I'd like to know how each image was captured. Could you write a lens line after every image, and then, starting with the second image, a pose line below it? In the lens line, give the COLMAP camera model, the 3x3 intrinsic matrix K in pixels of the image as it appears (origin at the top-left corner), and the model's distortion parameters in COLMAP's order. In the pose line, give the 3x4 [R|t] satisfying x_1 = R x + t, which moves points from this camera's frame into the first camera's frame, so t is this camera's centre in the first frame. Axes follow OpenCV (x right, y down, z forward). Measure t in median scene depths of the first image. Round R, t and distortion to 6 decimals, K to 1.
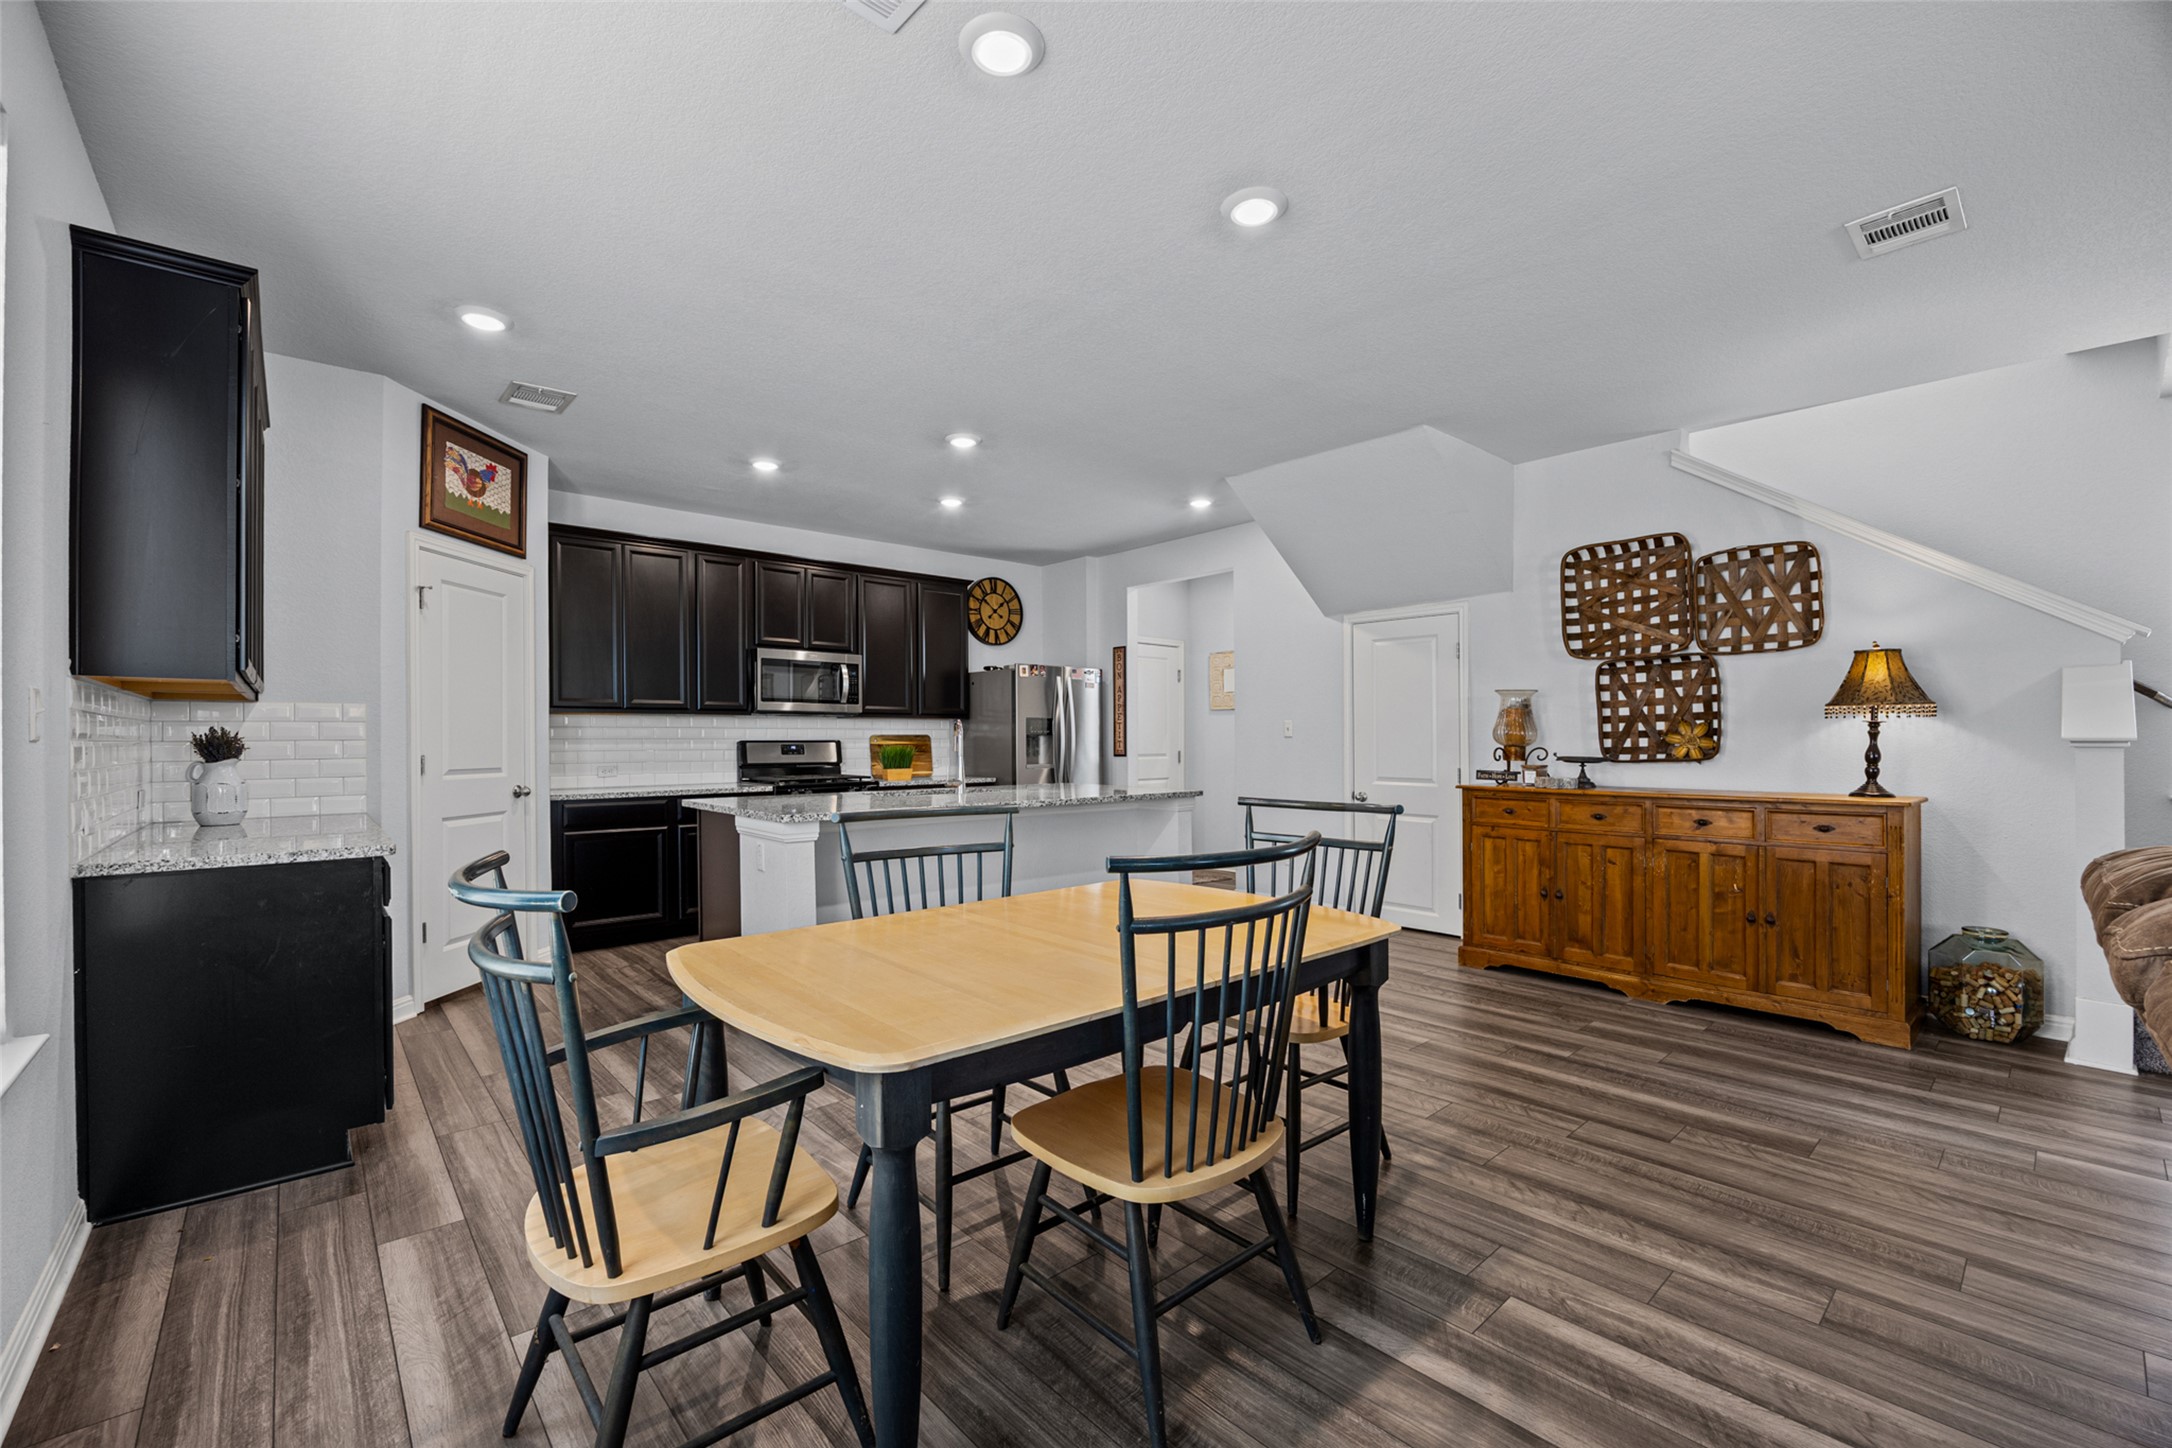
lens RADIAL K [[909.5, 0, 1081.2], [0, 909.5, 730.1], [0, 0, 1]] dist [-0.000483, 0.000006]
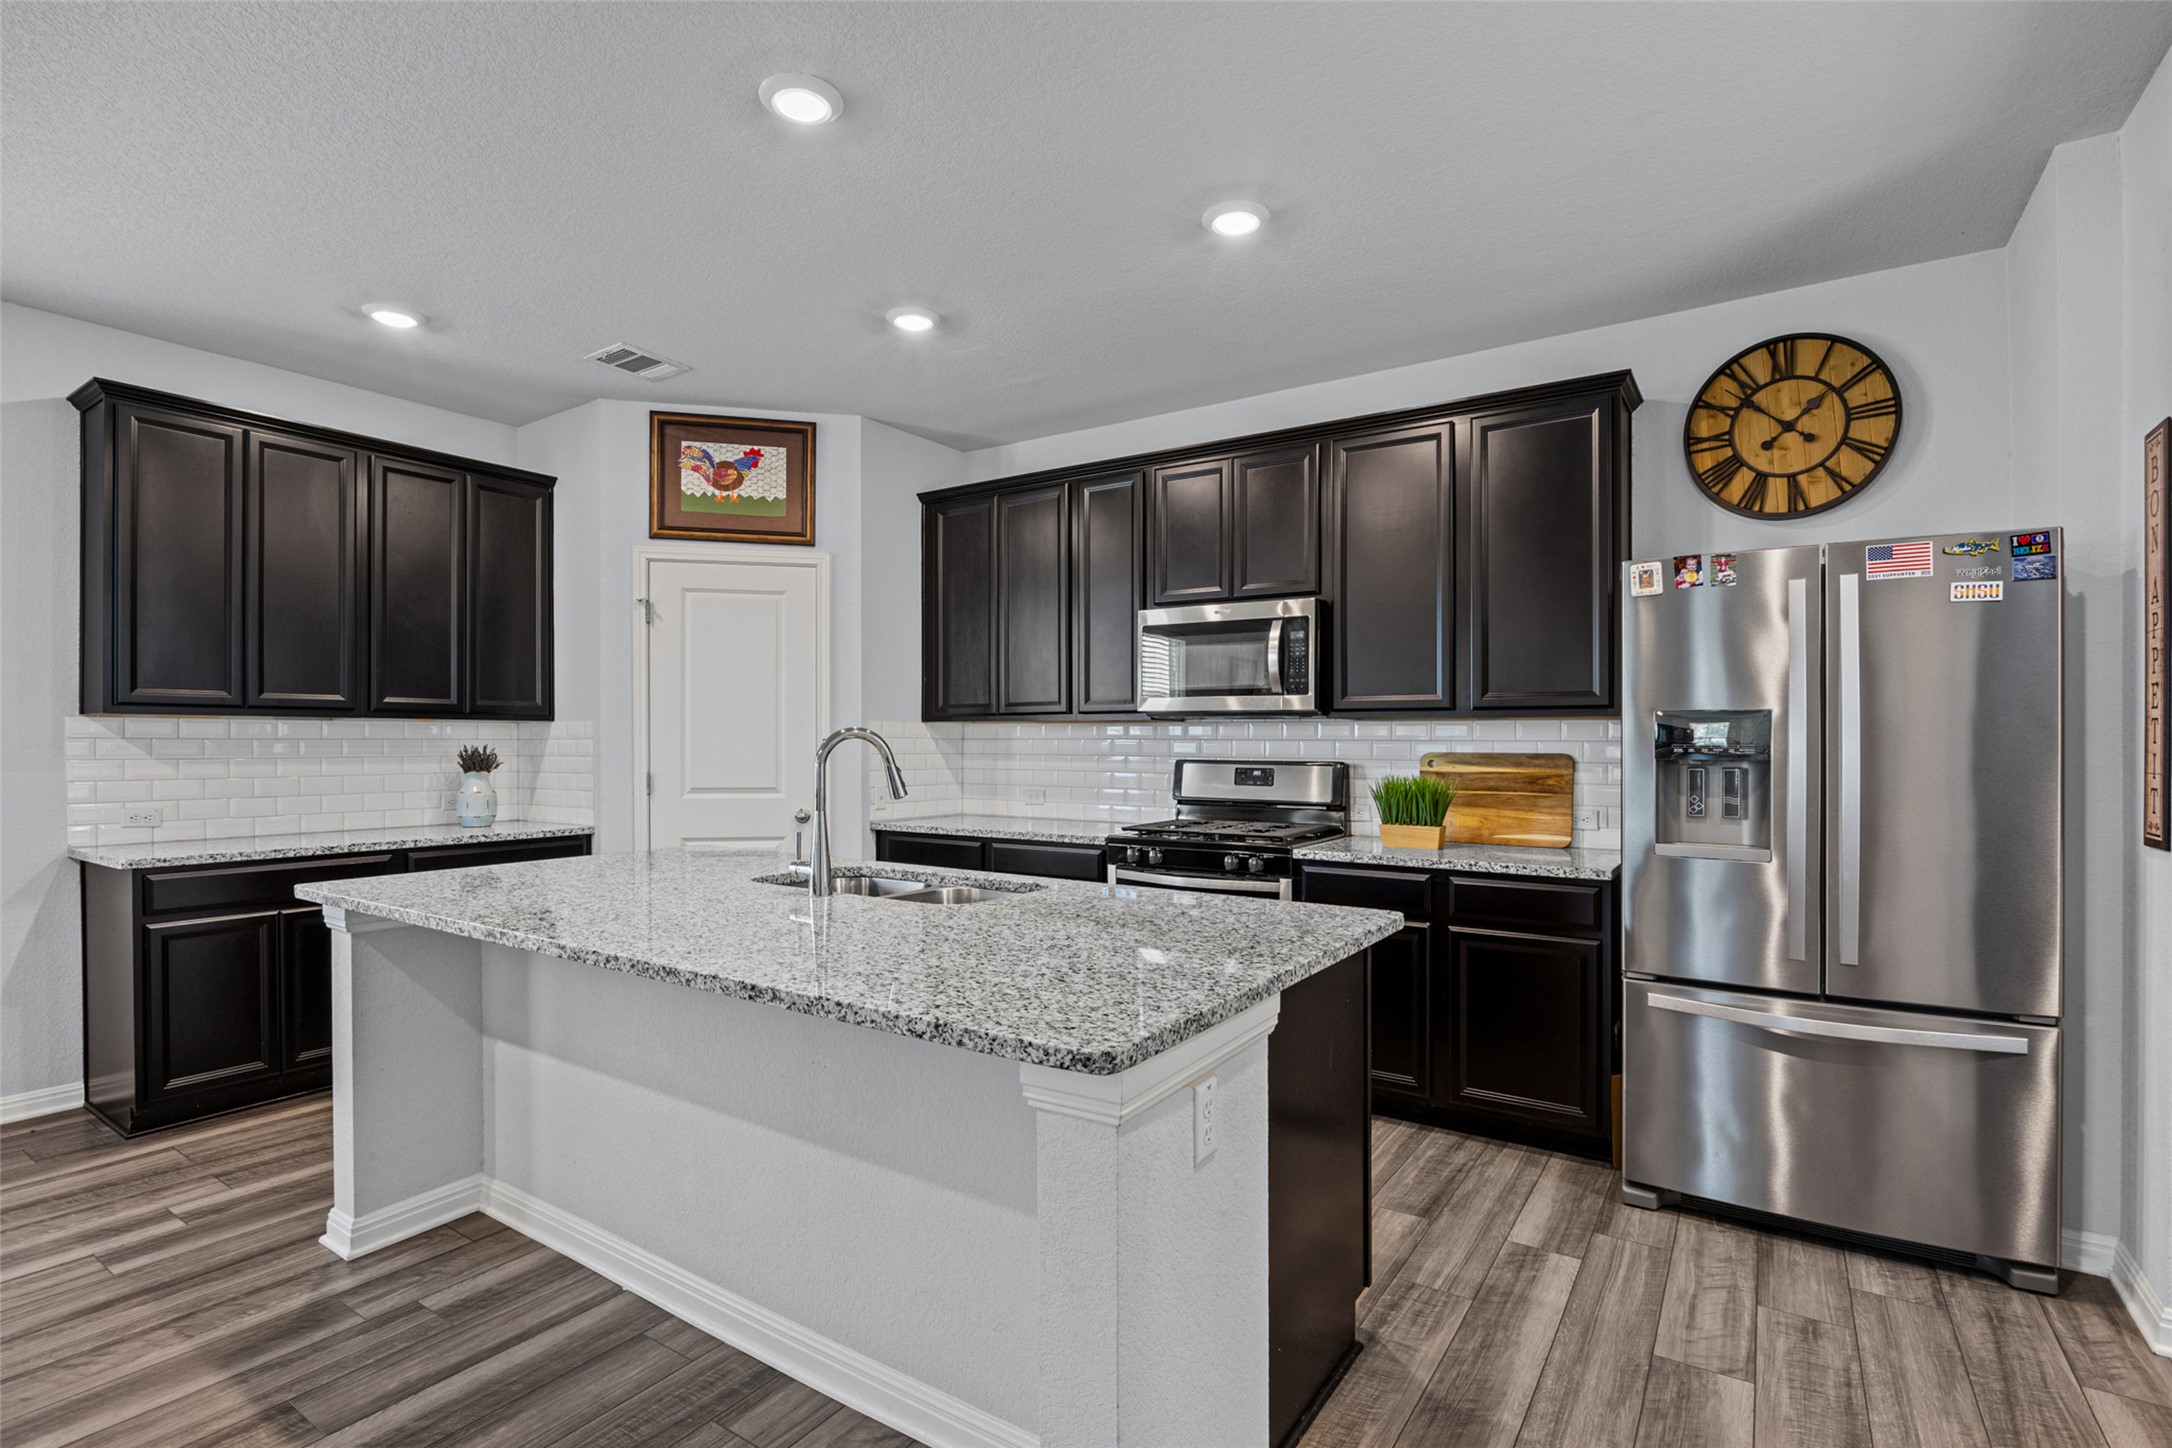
lens RADIAL K [[1037.4, 0, 1084.9], [0, 1037.4, 736.3], [0, 0, 1]] dist [-0.002381, -0.000136]
pose [[0.253124, 0.000757, -0.967434, 0.407229], [0.005595, 0.999982, 0.002246, -0.009129], [0.967418, -0.005981, 0.253115, 1.014774]]
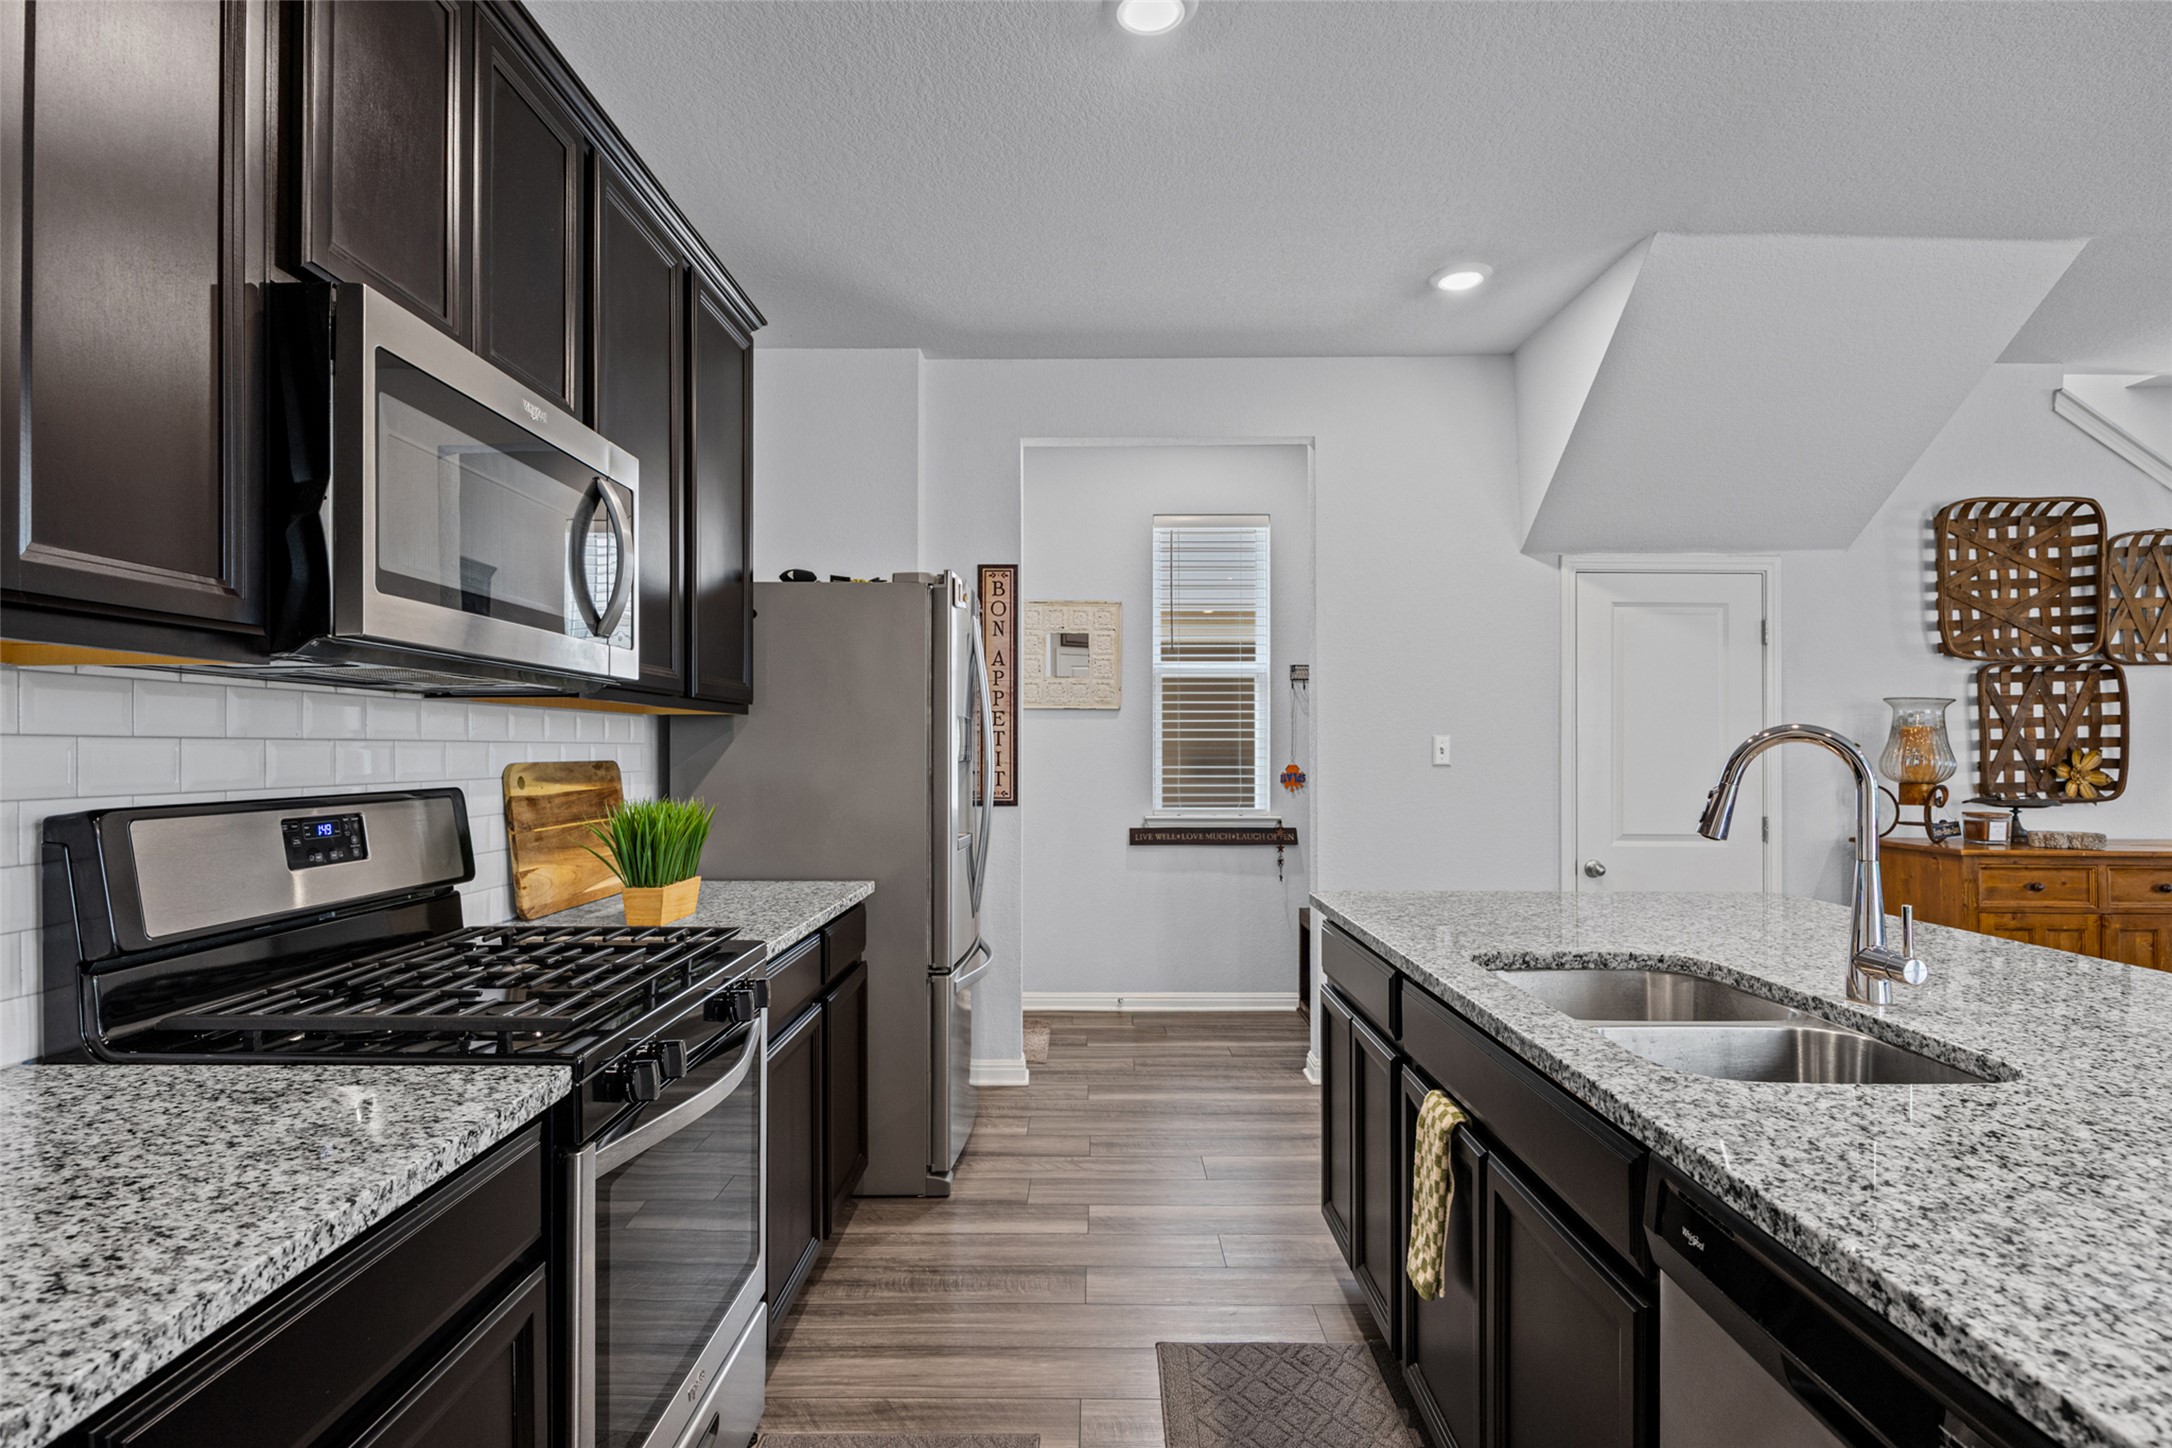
lens RADIAL K [[1082.2, 0, 1082.6], [0, 1082.2, 733.7], [0, 0, 1]] dist [-0.001727, -0.000434]
pose [[0.664608, 0.015653, 0.747028, -0.539419], [-0.011387, 0.999877, -0.010821, -0.003269], [-0.747105, -0.001315, 0.664705, 0.981870]]
